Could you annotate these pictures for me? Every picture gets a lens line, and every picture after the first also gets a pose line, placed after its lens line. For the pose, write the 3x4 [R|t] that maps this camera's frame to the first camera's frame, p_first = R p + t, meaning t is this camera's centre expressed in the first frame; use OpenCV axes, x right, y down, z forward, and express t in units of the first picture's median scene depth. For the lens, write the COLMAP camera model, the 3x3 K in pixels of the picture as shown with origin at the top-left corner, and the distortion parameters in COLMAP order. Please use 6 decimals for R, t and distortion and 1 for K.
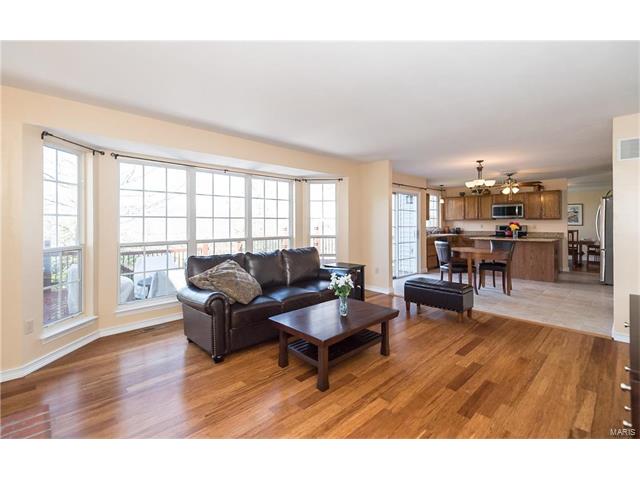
lens RADIAL K [[296.4, 0, 309.0], [0, 296.4, 223.1], [0, 0, 1]] dist [0.001893, 0.000037]
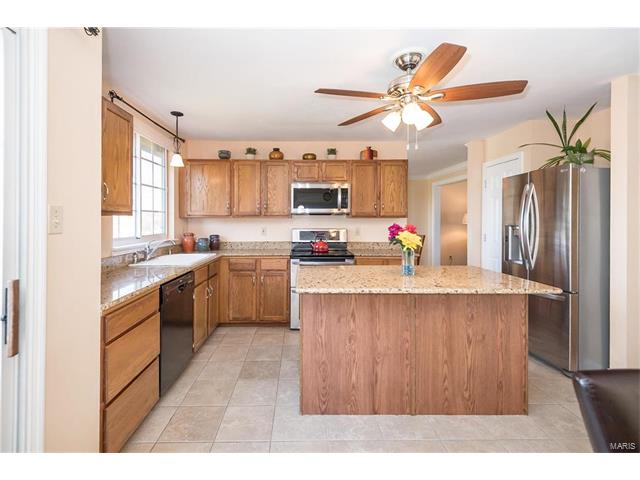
lens RADIAL K [[292.9, 0, 300.5], [0, 292.9, 219.8], [0, 0, 1]] dist [0.001591, 0.000170]
pose [[0.671883, 0.005142, 0.740639, 0.313574], [-0.003571, 0.999987, -0.003702, -0.005795], [-0.740649, -0.000158, 0.671893, 0.711788]]
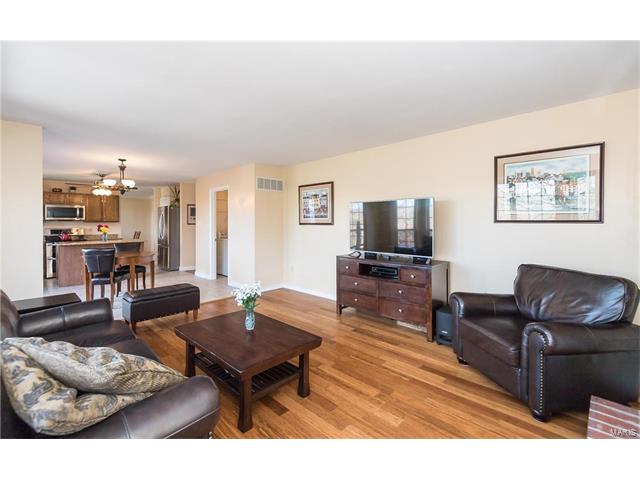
lens RADIAL K [[292.1, 0, 322.3], [0, 292.1, 223.6], [0, 0, 1]] dist [0.001020, 0.000135]
pose [[-0.064011, 0.000868, 0.997949, -0.255698], [0.009264, 0.999957, -0.000276, -0.000155], [-0.997906, 0.009228, -0.064016, 0.279630]]
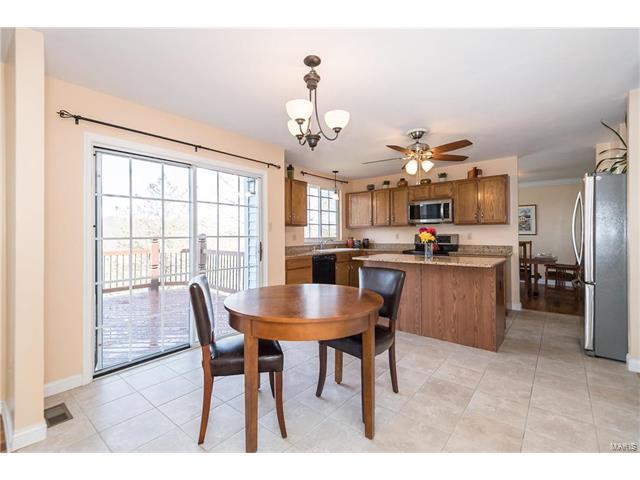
lens RADIAL K [[294.5, 0, 318.8], [0, 294.5, 232.9], [0, 0, 1]] dist [0.021963, -0.000160]
pose [[0.991144, -0.002790, 0.132760, 0.351959], [0.003697, 0.999971, -0.006587, 0.007019], [-0.132738, 0.007020, 0.991126, 0.411310]]
